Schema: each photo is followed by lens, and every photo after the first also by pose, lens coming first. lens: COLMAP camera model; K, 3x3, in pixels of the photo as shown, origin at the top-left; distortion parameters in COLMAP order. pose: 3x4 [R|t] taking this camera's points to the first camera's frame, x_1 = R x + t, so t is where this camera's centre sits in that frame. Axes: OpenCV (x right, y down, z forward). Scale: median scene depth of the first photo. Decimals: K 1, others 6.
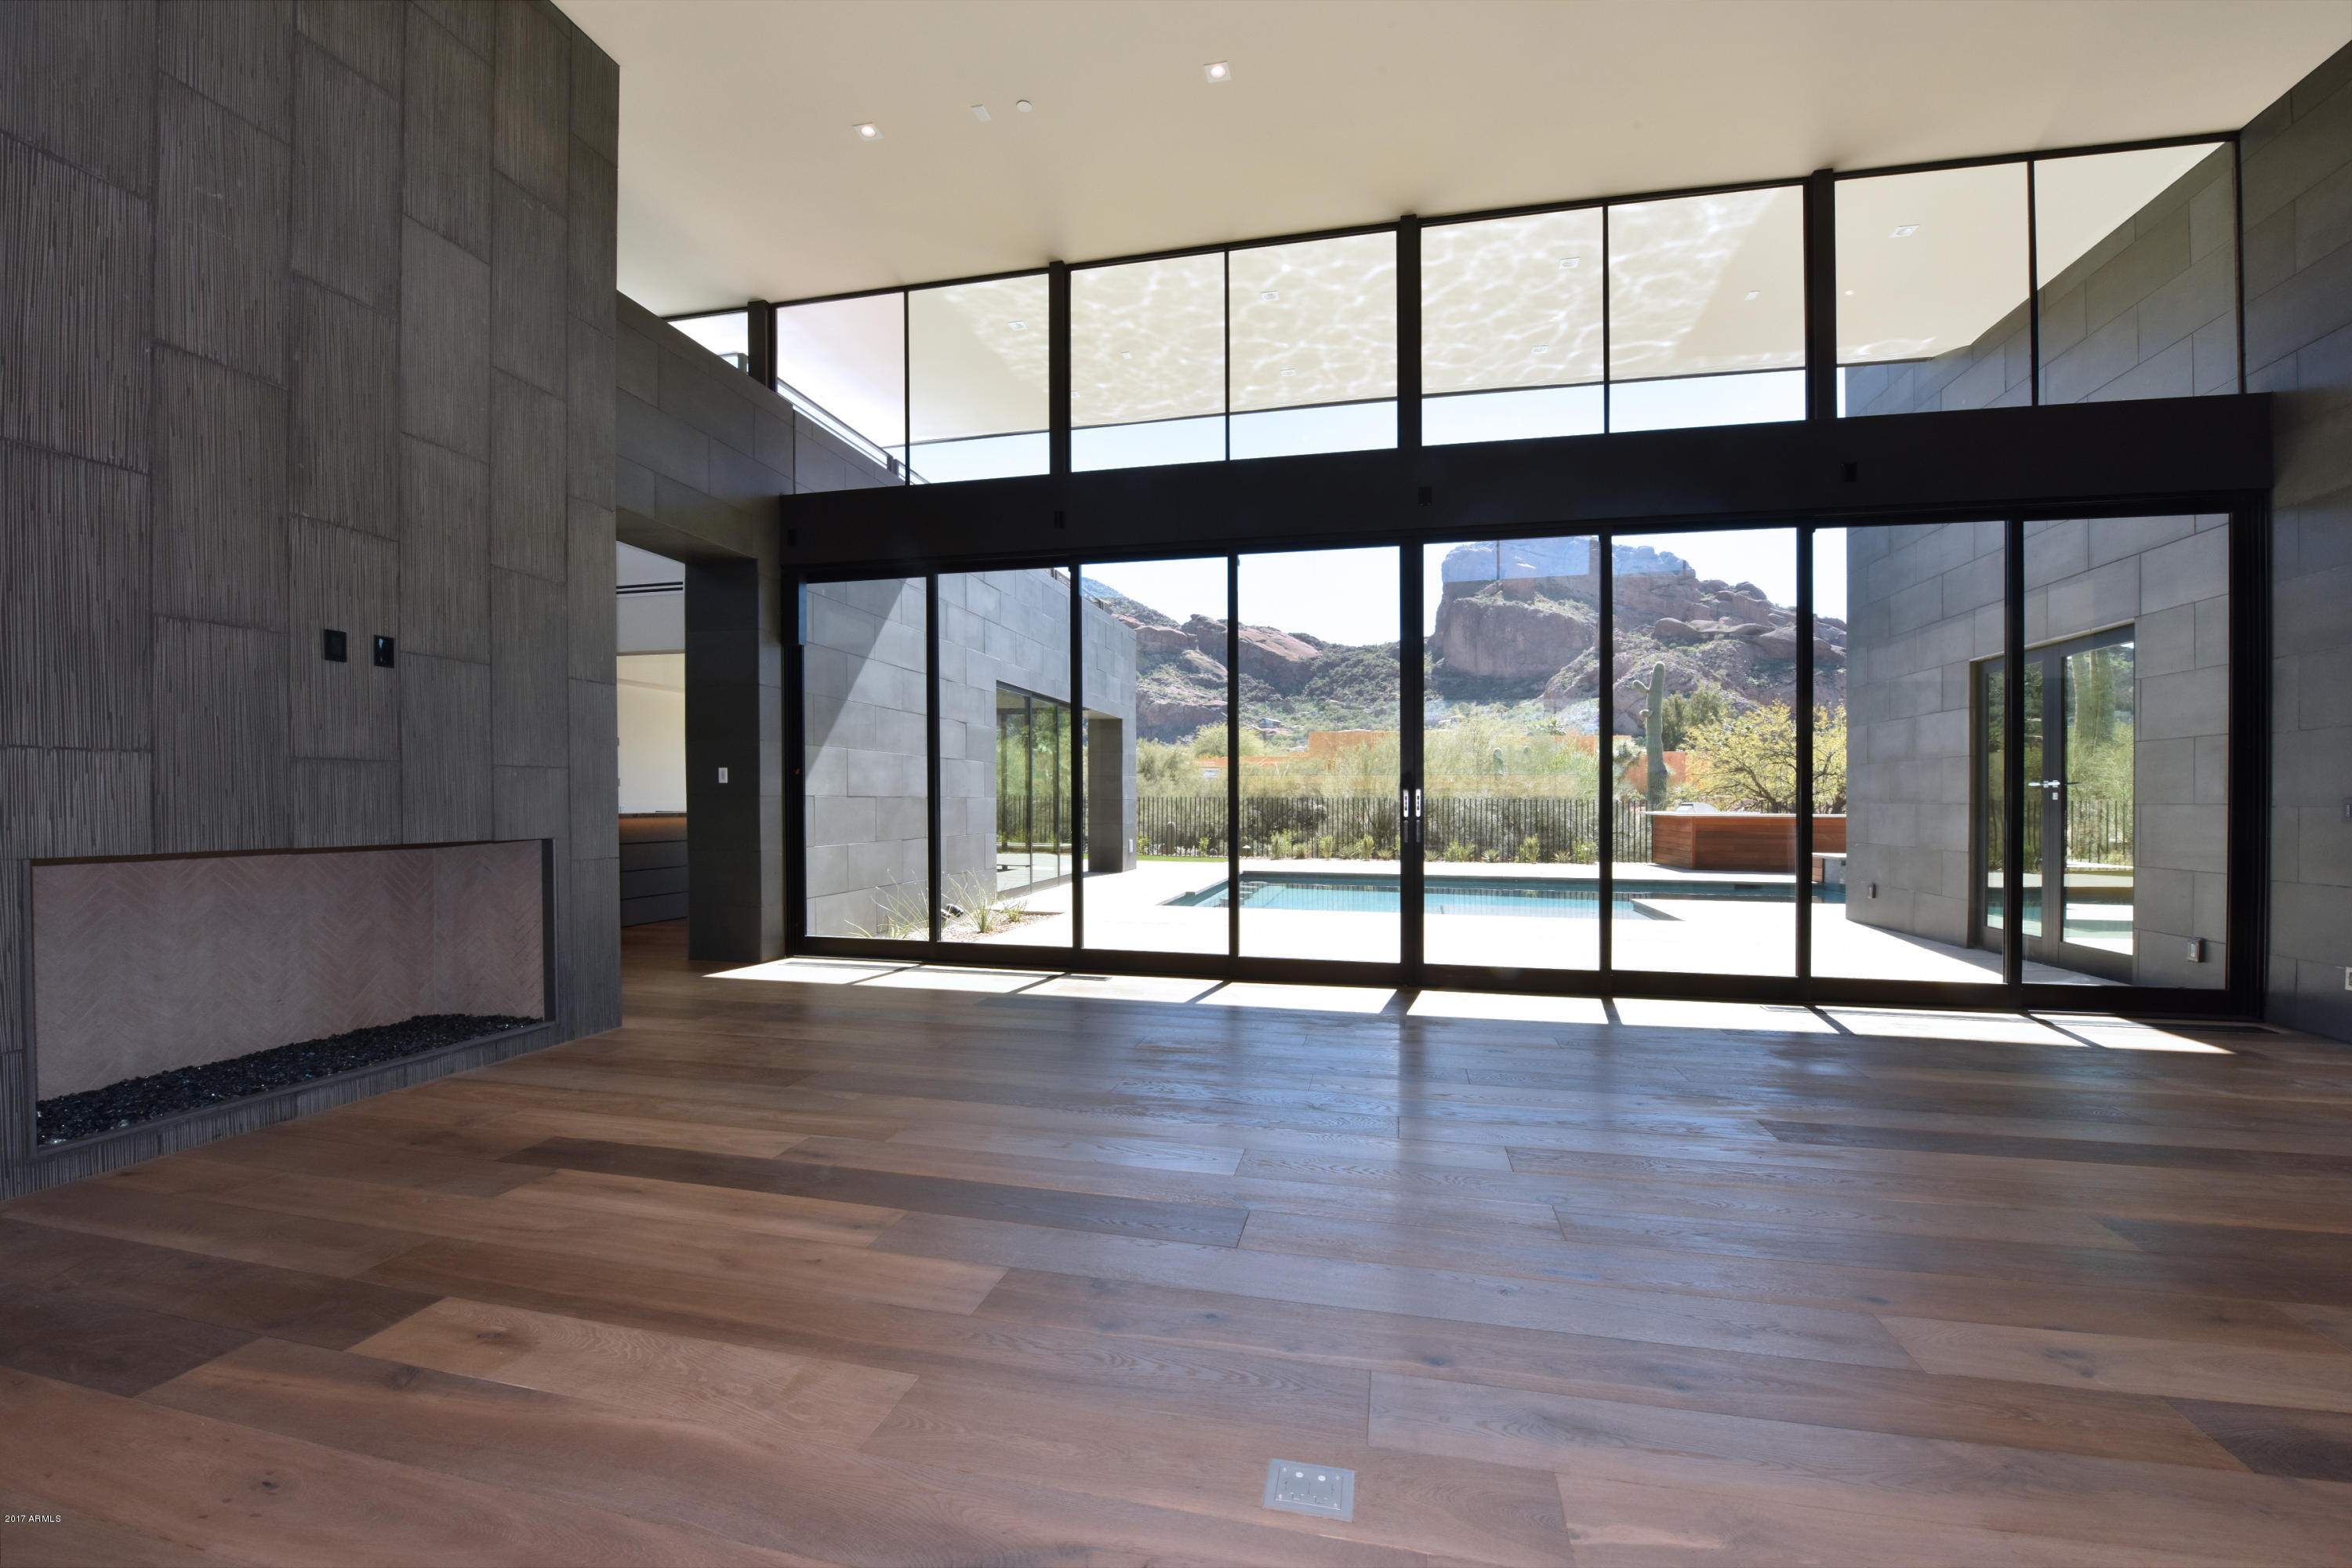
lens RADIAL K [[928.1, 0, 1158.7], [0, 928.1, 795.1], [0, 0, 1]] dist [-0.030471, -0.000261]
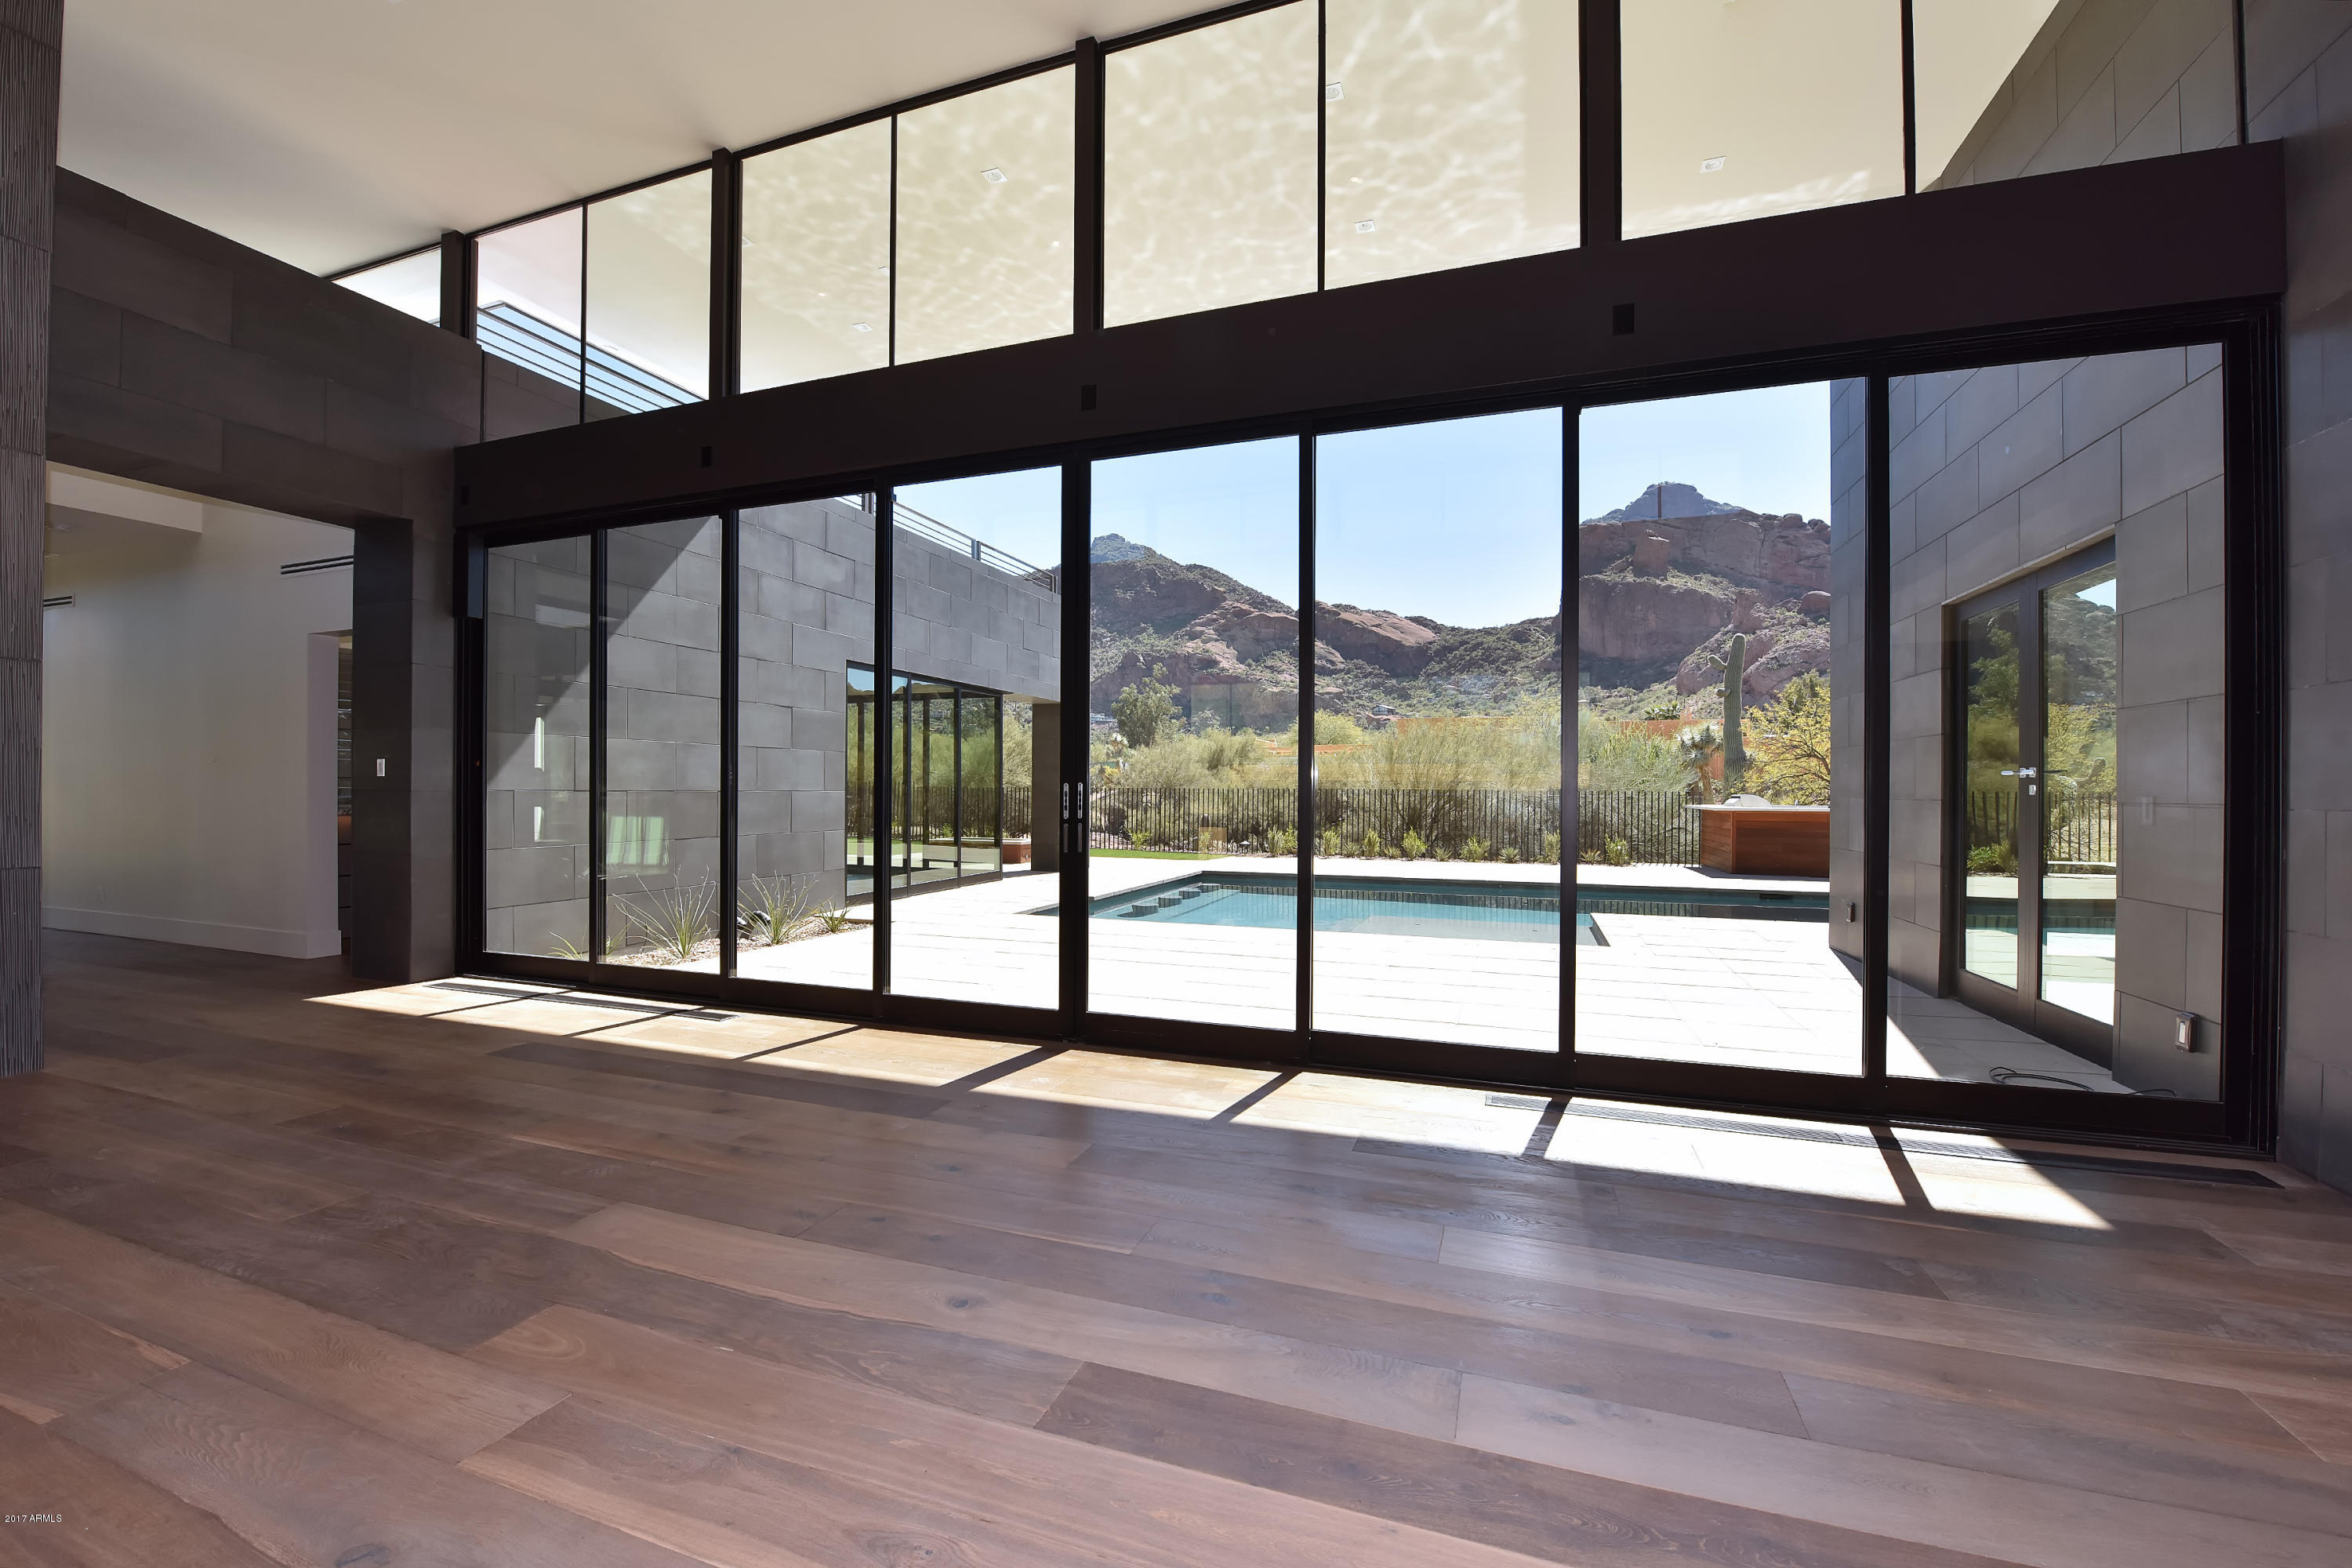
lens RADIAL K [[947.1, 0, 1176.0], [0, 947.1, 784.0], [0, 0, 1]] dist [-0.026250, 0.000096]
pose [[0.994613, -0.001778, -0.103644, 0.436150], [0.001619, 0.999997, -0.001626, -0.003494], [0.103646, 0.001449, 0.994613, 0.228696]]
